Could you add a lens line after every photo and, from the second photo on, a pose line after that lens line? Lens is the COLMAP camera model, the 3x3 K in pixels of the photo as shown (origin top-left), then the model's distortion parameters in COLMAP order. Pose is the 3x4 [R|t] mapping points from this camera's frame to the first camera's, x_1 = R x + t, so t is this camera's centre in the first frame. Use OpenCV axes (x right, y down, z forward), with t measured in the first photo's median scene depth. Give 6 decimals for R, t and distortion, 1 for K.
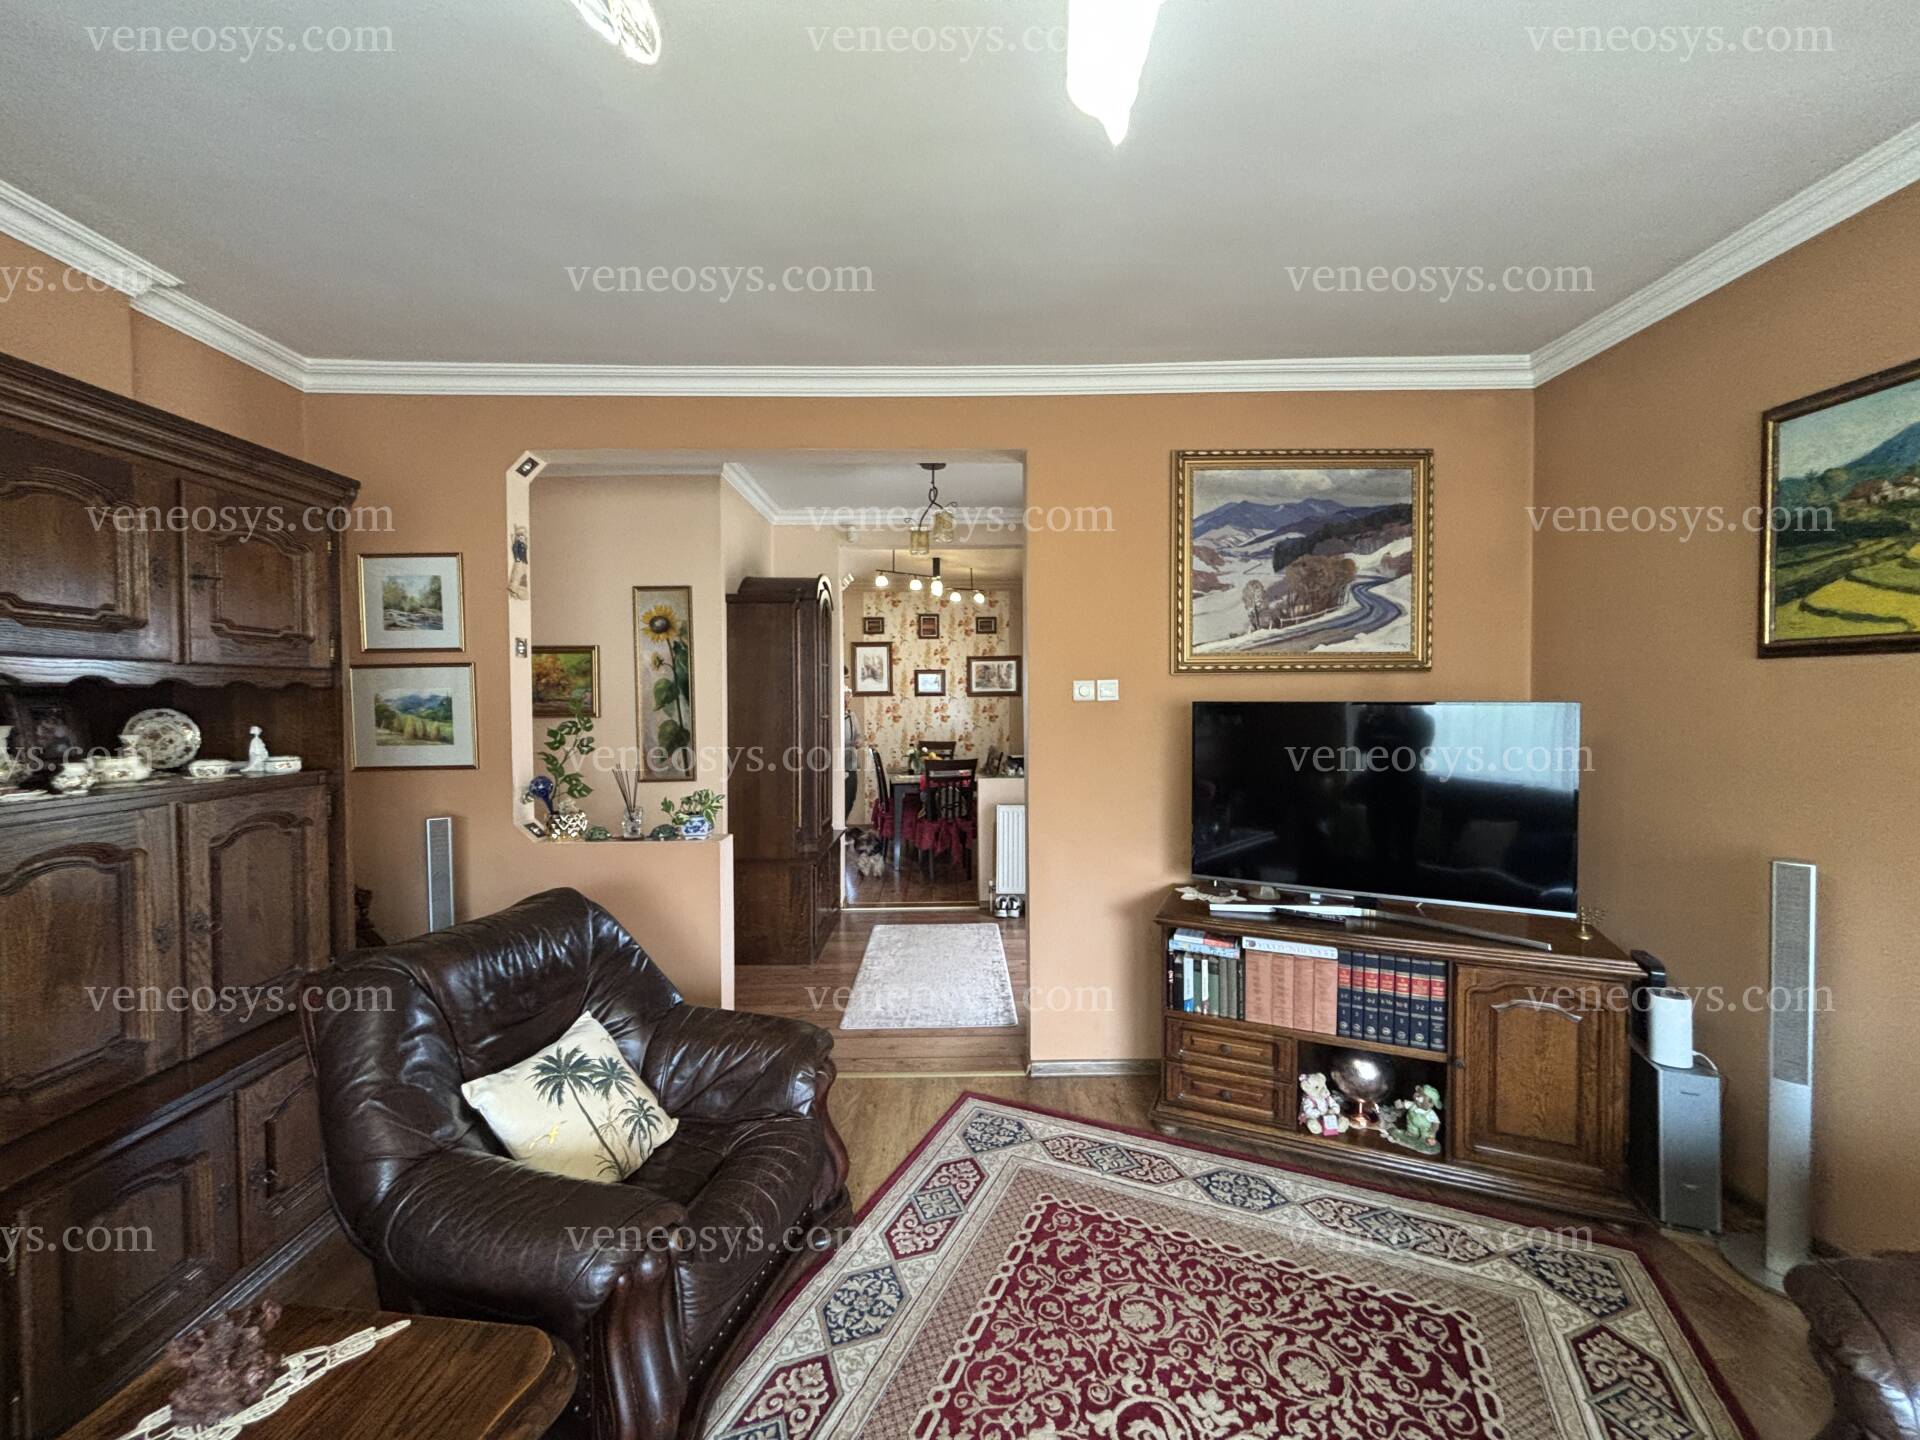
lens RADIAL K [[777.9, 0, 957.0], [0, 777.9, 718.5], [0, 0, 1]] dist [0.001467, -0.000294]
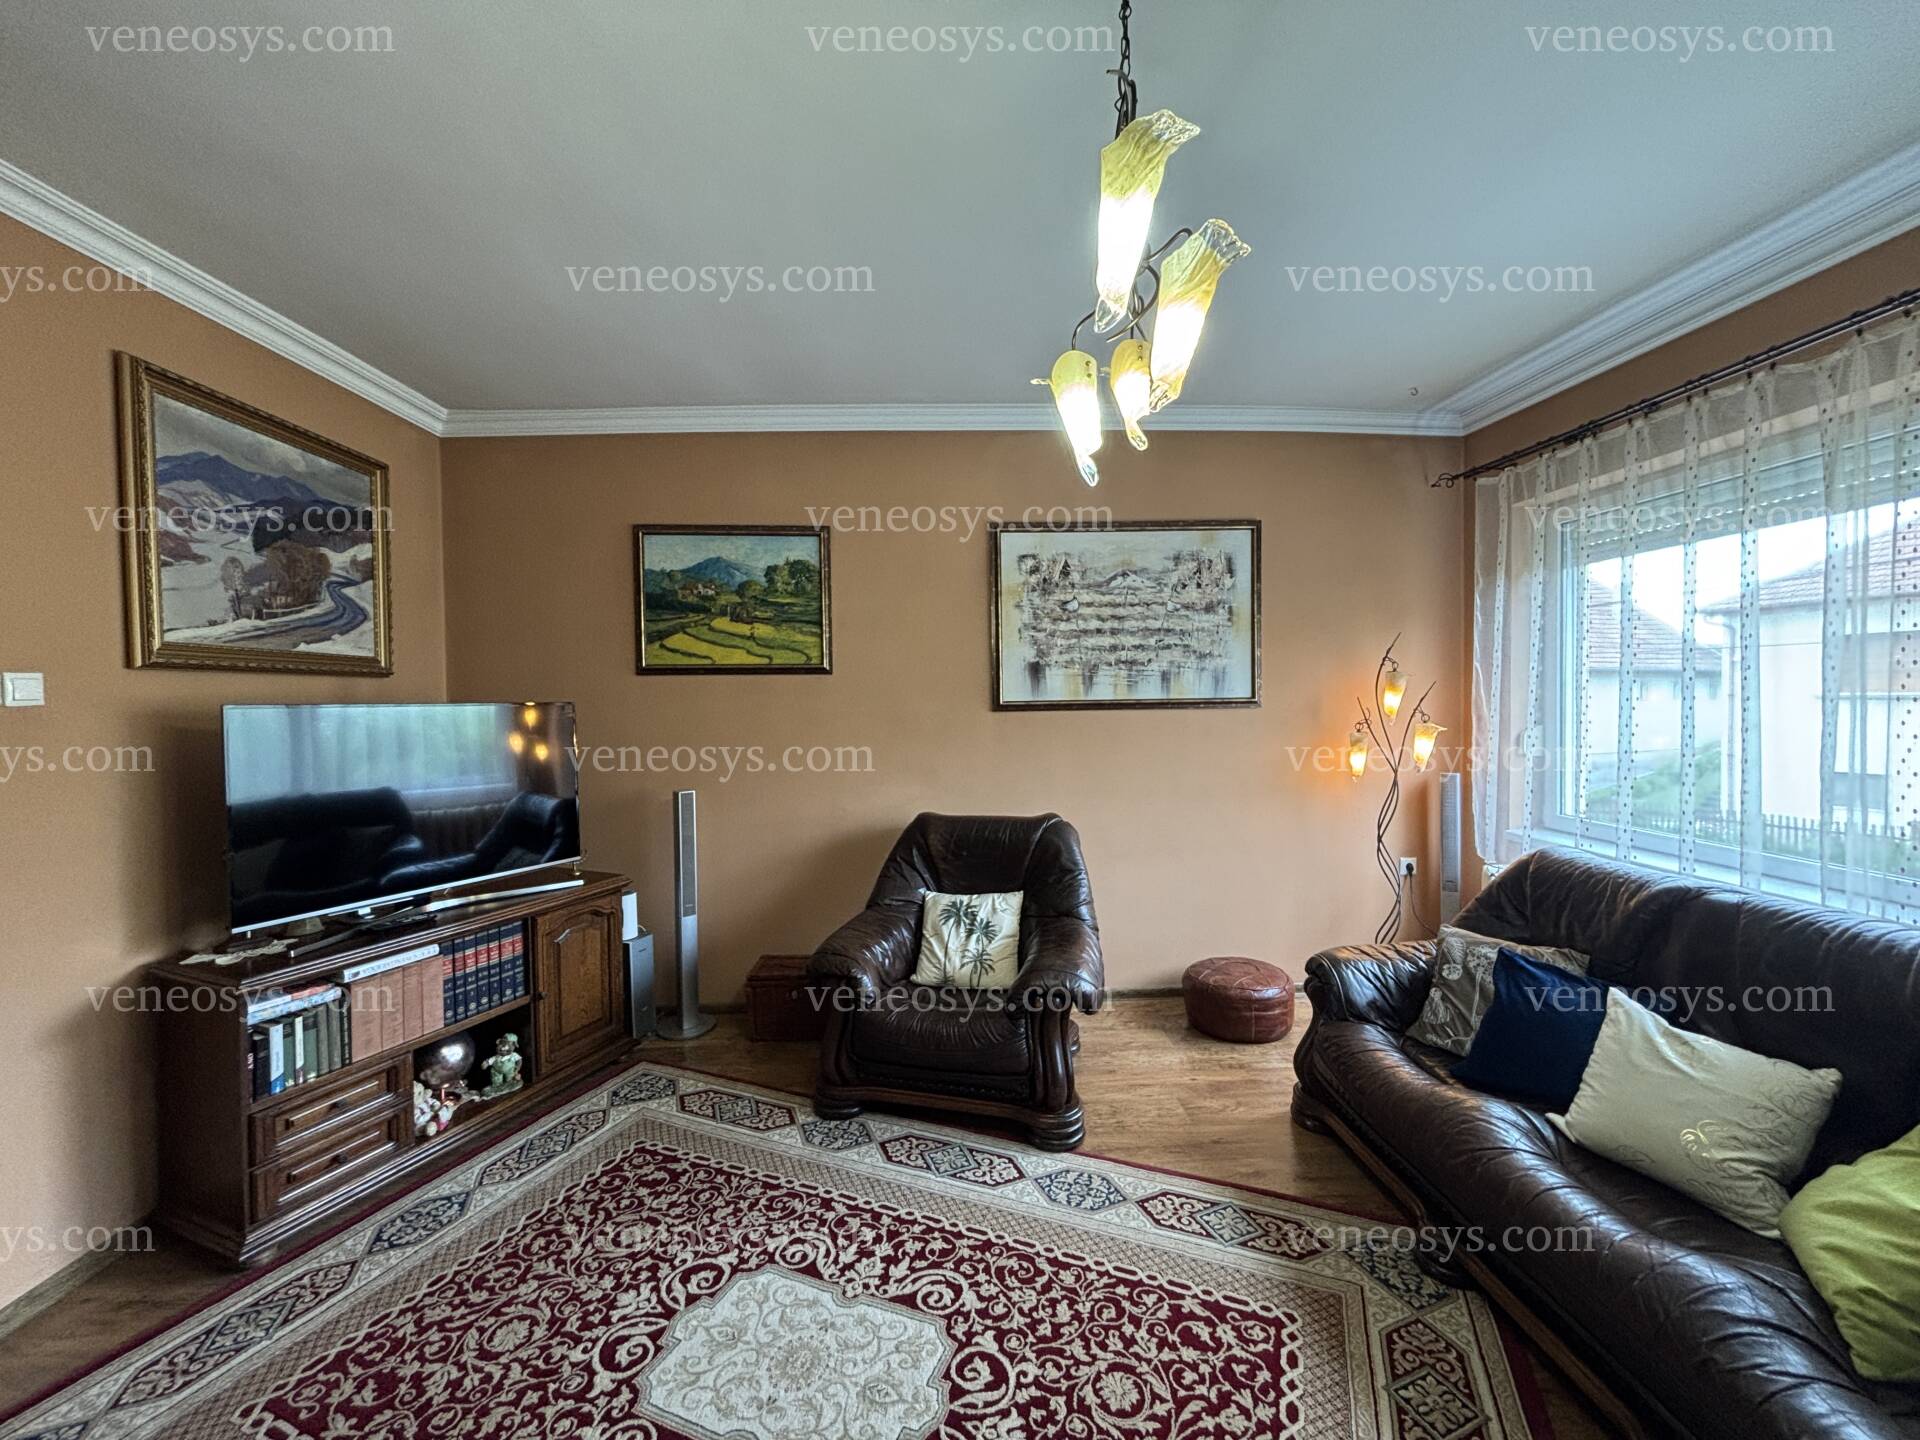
lens RADIAL K [[777.9, 0, 959.6], [0, 777.9, 717.9], [0, 0, 1]] dist [0.001467, -0.000294]
pose [[-0.032575, -0.019003, 0.999289, -0.584468], [0.045014, 0.998777, 0.020460, 0.009067], [-0.998455, 0.045649, -0.031680, 0.353617]]
